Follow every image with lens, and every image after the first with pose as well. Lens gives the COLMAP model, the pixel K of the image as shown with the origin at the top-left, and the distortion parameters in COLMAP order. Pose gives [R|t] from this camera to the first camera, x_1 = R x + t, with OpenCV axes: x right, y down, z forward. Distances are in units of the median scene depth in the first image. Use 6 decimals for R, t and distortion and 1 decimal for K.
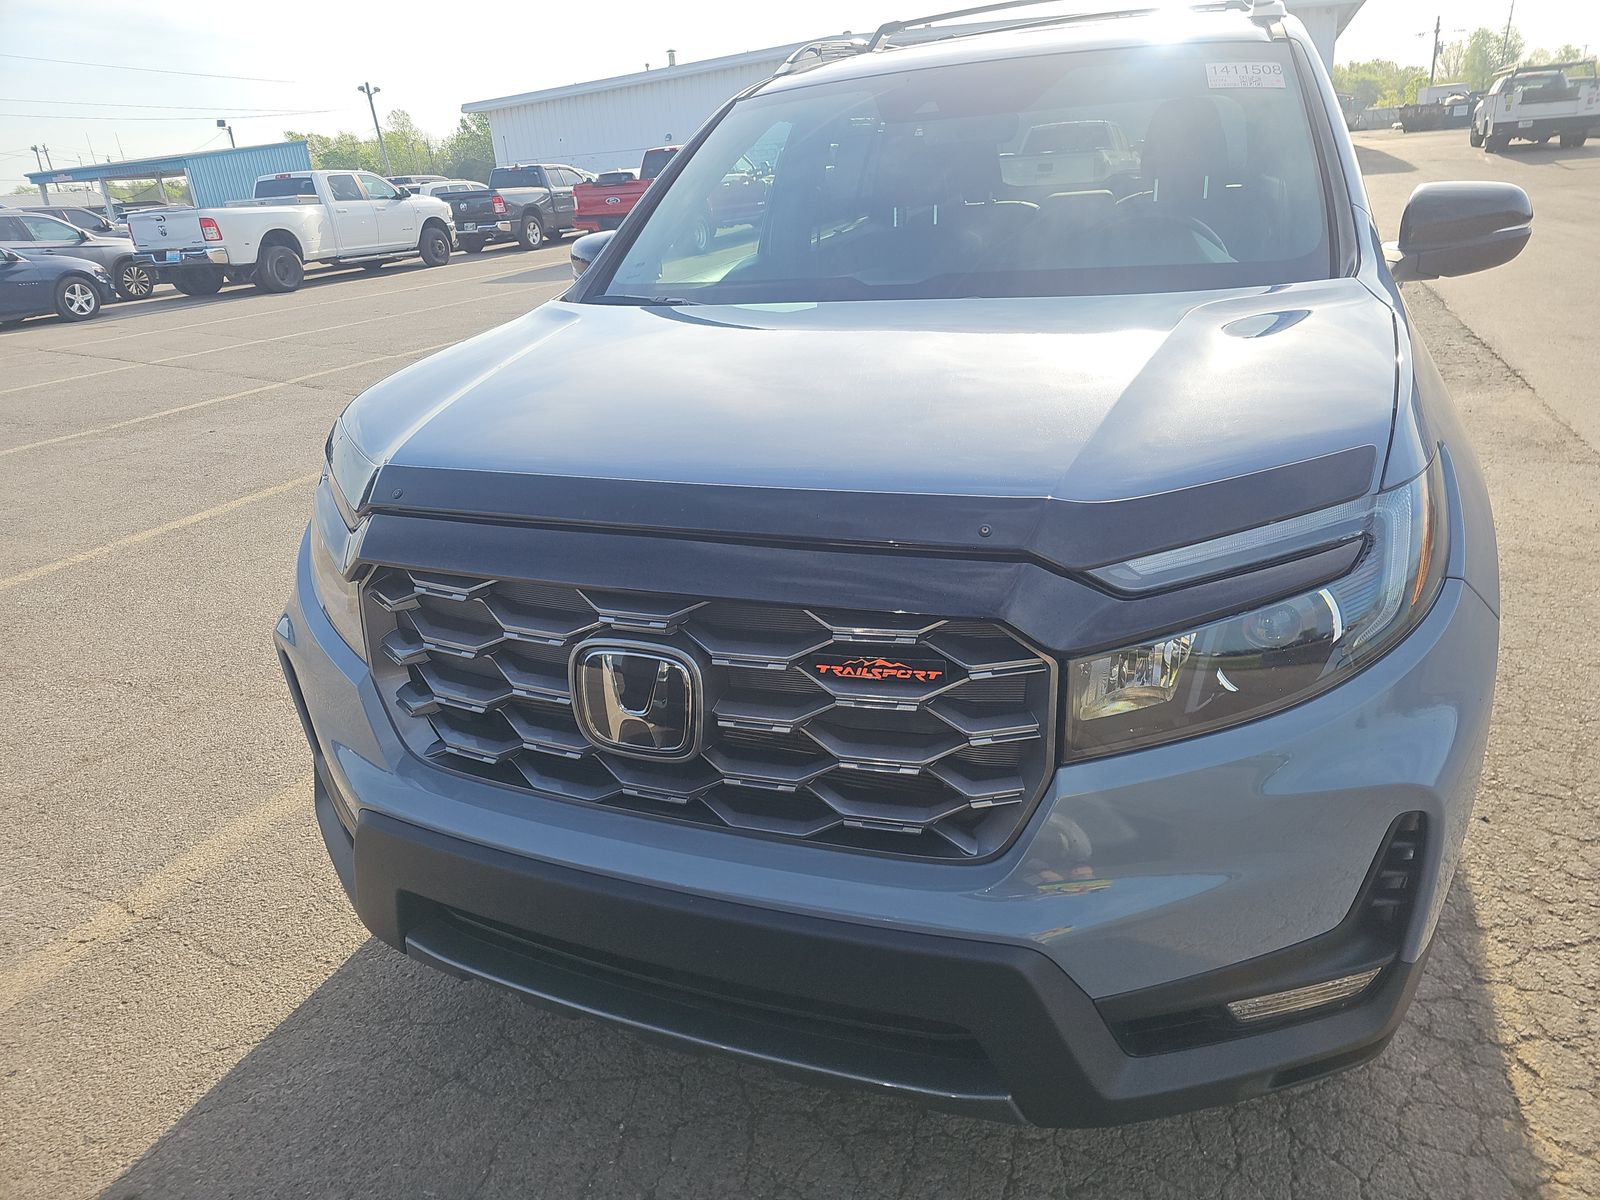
lens RADIAL K [[1077.6, 0, 799.7], [0, 1077.6, 599.9], [0, 0, 1]] dist [0.020241, -0.008184]
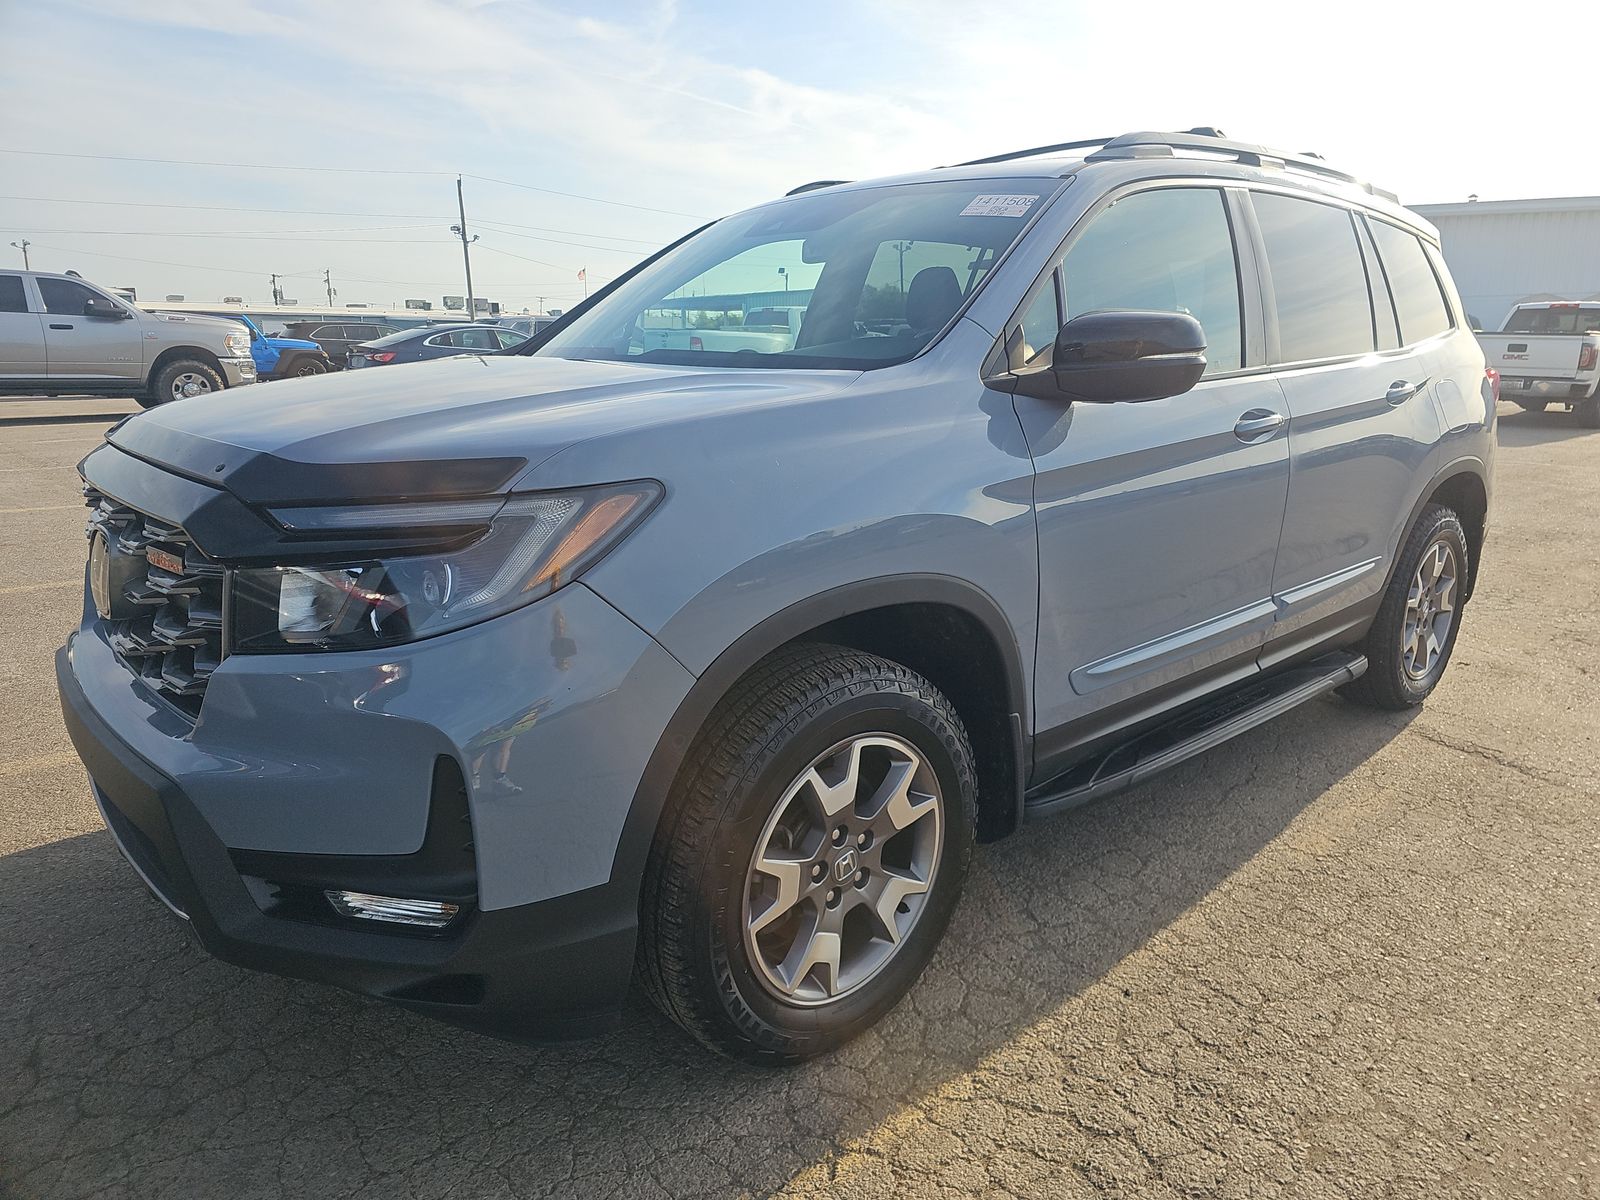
lens RADIAL K [[1077.6, 0, 804.0], [0, 1077.6, 600.5], [0, 0, 1]] dist [0.020241, -0.008184]
pose [[0.893600, 0.177105, -0.412446, 0.485024], [-0.230117, 0.969687, -0.082182, 0.016941], [0.385389, 0.168349, 0.907267, 0.027468]]
